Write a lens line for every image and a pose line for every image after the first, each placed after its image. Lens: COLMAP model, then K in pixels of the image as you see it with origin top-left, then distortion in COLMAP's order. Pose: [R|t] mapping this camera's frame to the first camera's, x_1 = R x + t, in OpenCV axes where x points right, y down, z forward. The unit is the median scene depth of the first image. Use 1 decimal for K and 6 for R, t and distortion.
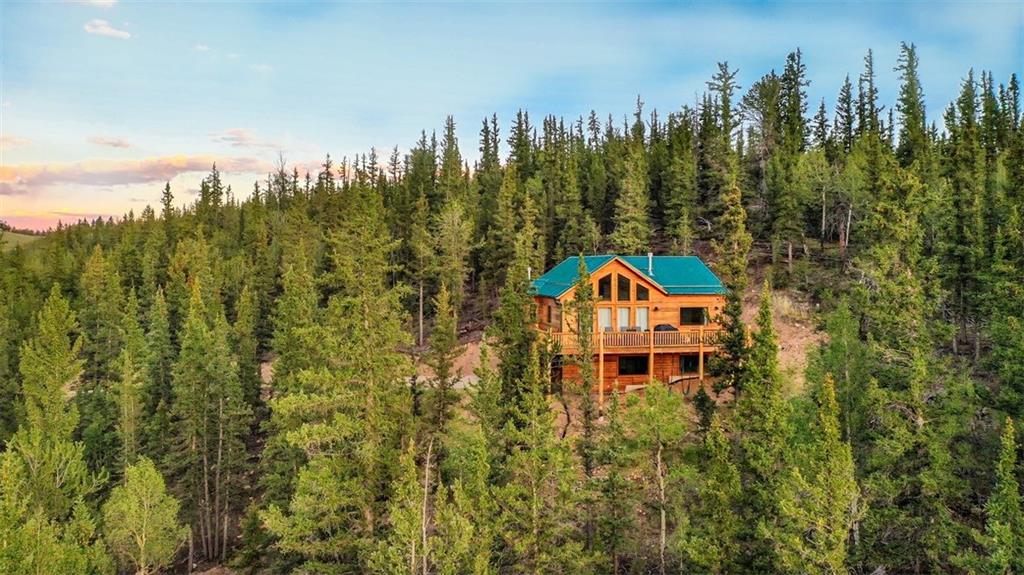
lens RADIAL K [[829.9, 0, 512.0], [0, 829.9, 287.5], [0, 0, 1]] dist [0.005261, 0.001445]
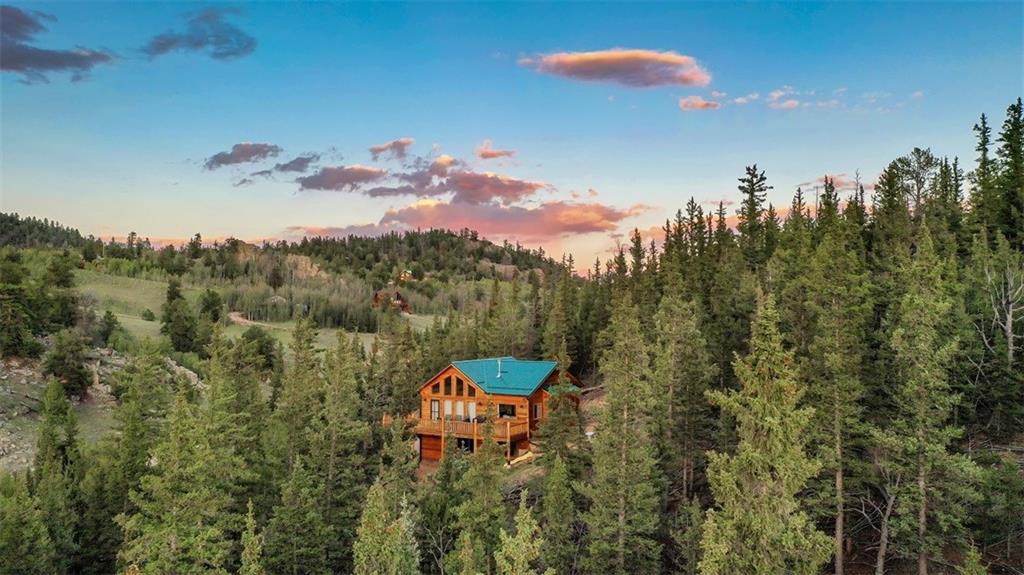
lens RADIAL K [[829.9, 0, 512.0], [0, 829.9, 287.5], [0, 0, 1]] dist [0.005261, 0.001445]
pose [[0.746059, -0.023816, -0.665454, 1.089816], [-0.013855, 0.998589, -0.051273, -0.091374], [0.665736, 0.047472, 0.744676, 0.041796]]
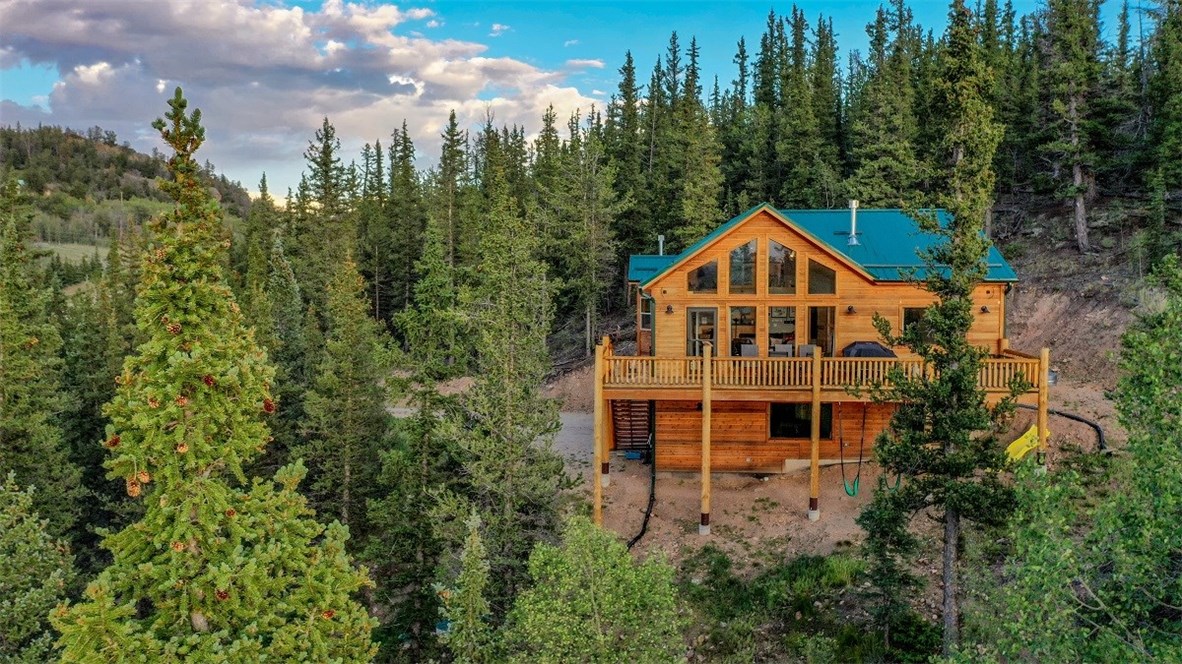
lens RADIAL K [[958.0, 0, 591.0], [0, 958.0, 332.0], [0, 0, 1]] dist [0.005261, 0.001445]
pose [[0.960766, 0.016624, -0.276862, 0.183945], [-0.001878, 0.998569, 0.053443, 0.008475], [0.277354, -0.050826, 0.959423, 0.403748]]
